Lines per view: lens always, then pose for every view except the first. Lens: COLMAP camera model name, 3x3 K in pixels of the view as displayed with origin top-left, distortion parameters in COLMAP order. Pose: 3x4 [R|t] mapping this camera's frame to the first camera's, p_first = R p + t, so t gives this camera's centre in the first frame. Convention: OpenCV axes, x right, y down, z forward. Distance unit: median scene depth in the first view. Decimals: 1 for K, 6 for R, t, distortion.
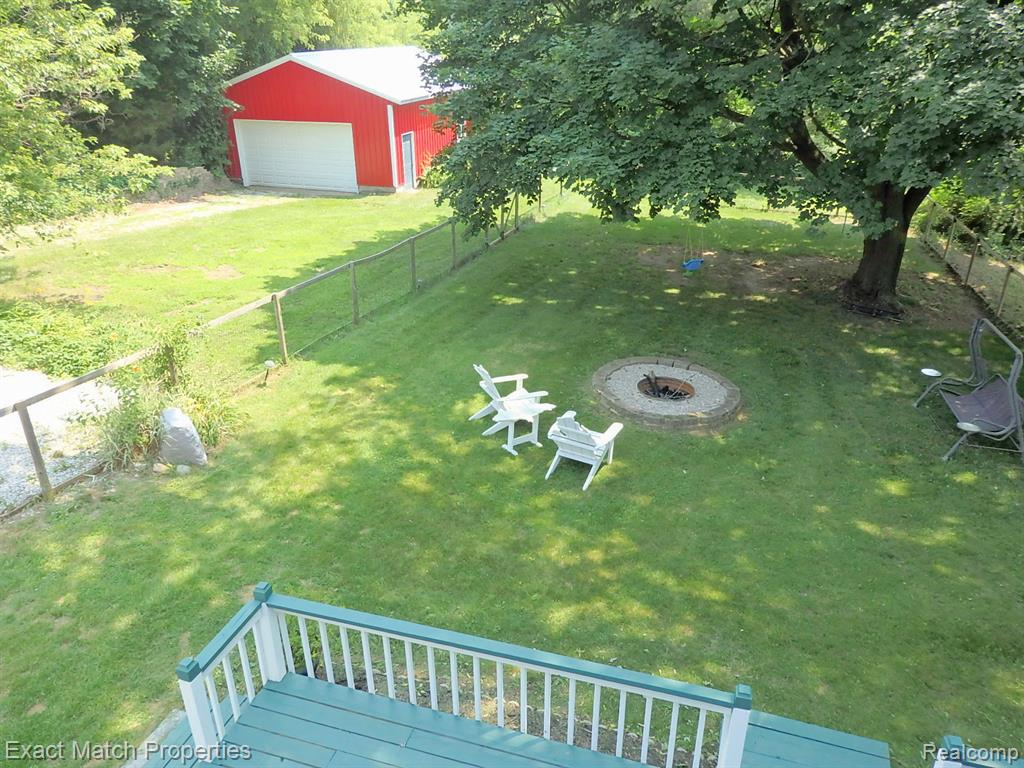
lens RADIAL K [[739.2, 0, 512.0], [0, 739.2, 384.0], [0, 0, 1]] dist [-0.008050, 0.010889]
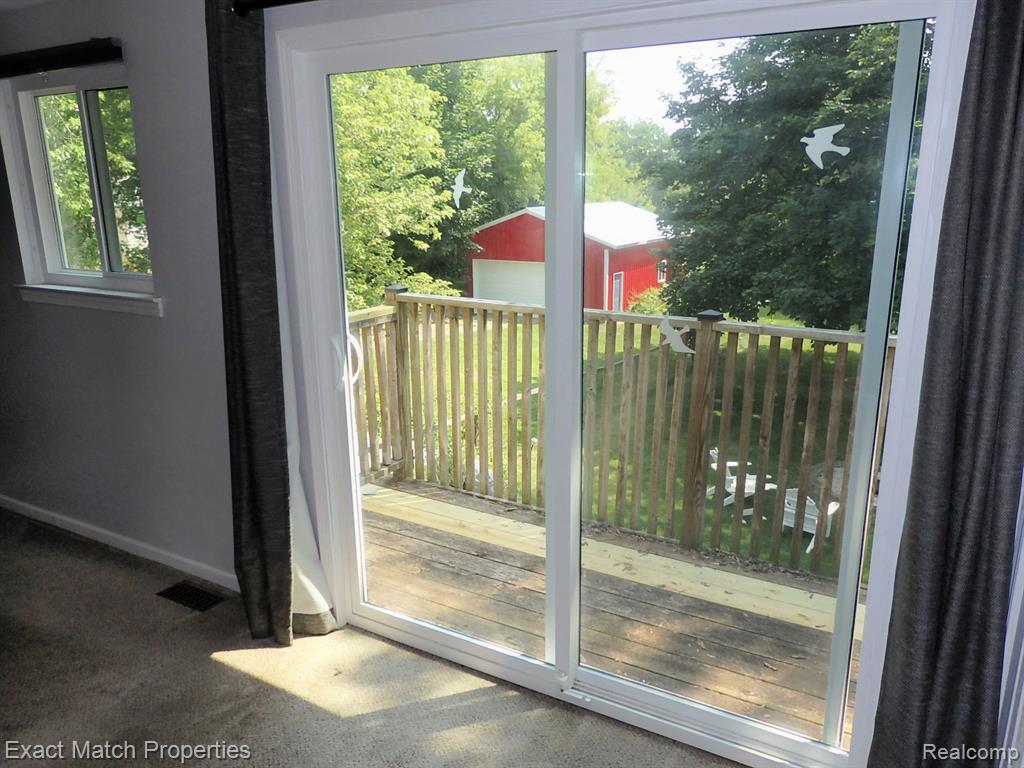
lens RADIAL K [[739.4, 0, 512.0], [0, 739.4, 384.0], [0, 0, 1]] dist [0.033461, 0.002955]
pose [[0.974365, 0.054560, -0.218258, -0.077722], [-0.094223, 0.979928, -0.175679, 0.086600], [0.204292, 0.191740, 0.959948, -0.197105]]
